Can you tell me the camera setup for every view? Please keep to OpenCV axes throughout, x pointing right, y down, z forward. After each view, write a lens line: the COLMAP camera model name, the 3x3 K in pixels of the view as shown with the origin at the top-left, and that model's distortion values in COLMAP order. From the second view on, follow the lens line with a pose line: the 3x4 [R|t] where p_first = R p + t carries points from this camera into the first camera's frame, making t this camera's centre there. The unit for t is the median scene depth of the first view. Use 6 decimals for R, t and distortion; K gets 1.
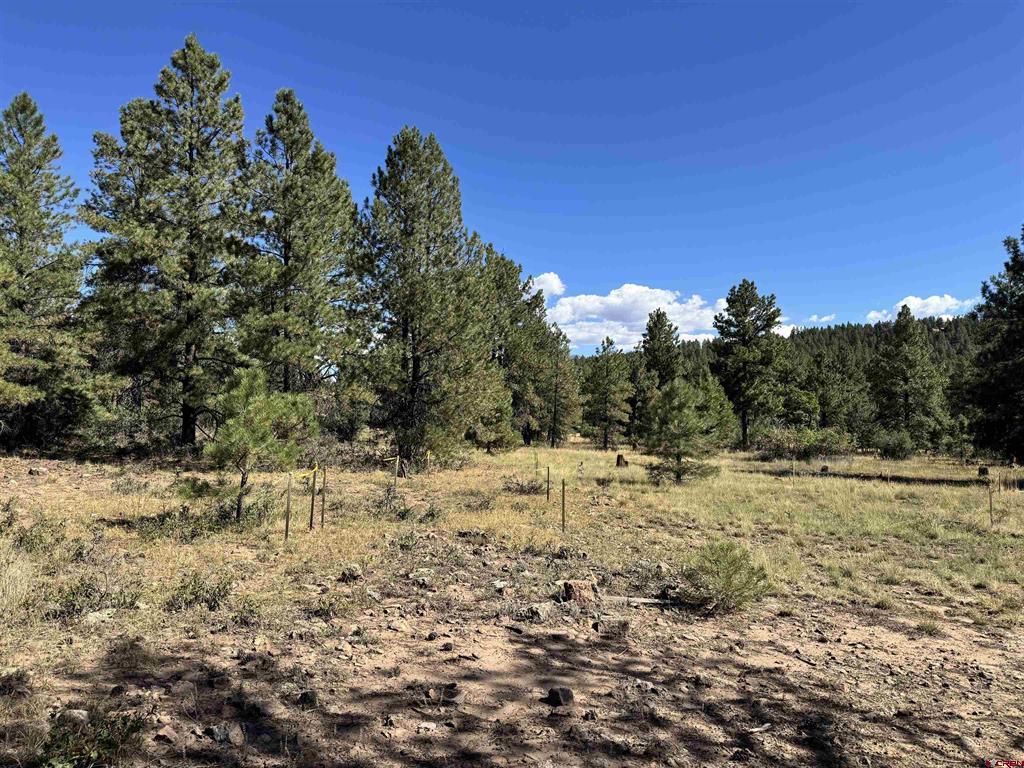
lens RADIAL K [[698.0, 0, 497.3], [0, 698.0, 389.0], [0, 0, 1]] dist [0.054259, -0.071781]
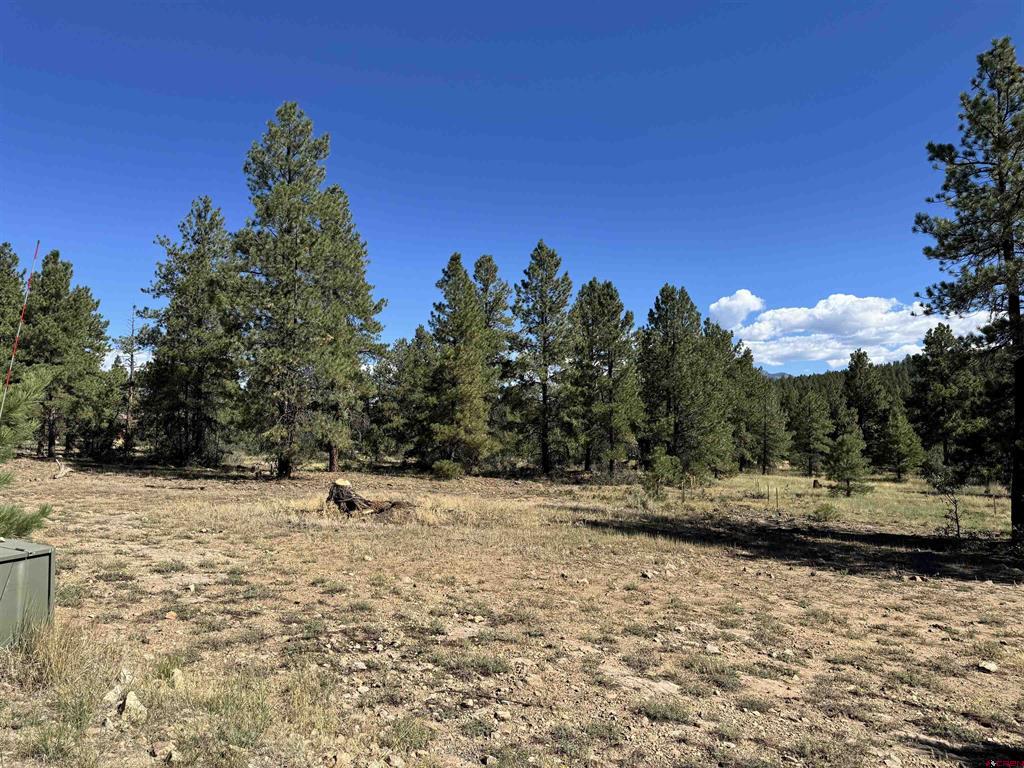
lens RADIAL K [[698.0, 0, 503.5], [0, 698.0, 381.6], [0, 0, 1]] dist [0.054259, -0.071781]
pose [[0.964365, -0.032366, -0.262586, -0.059892], [0.020489, 0.998645, -0.047846, -0.052759], [0.263779, 0.040761, 0.963722, -0.585732]]
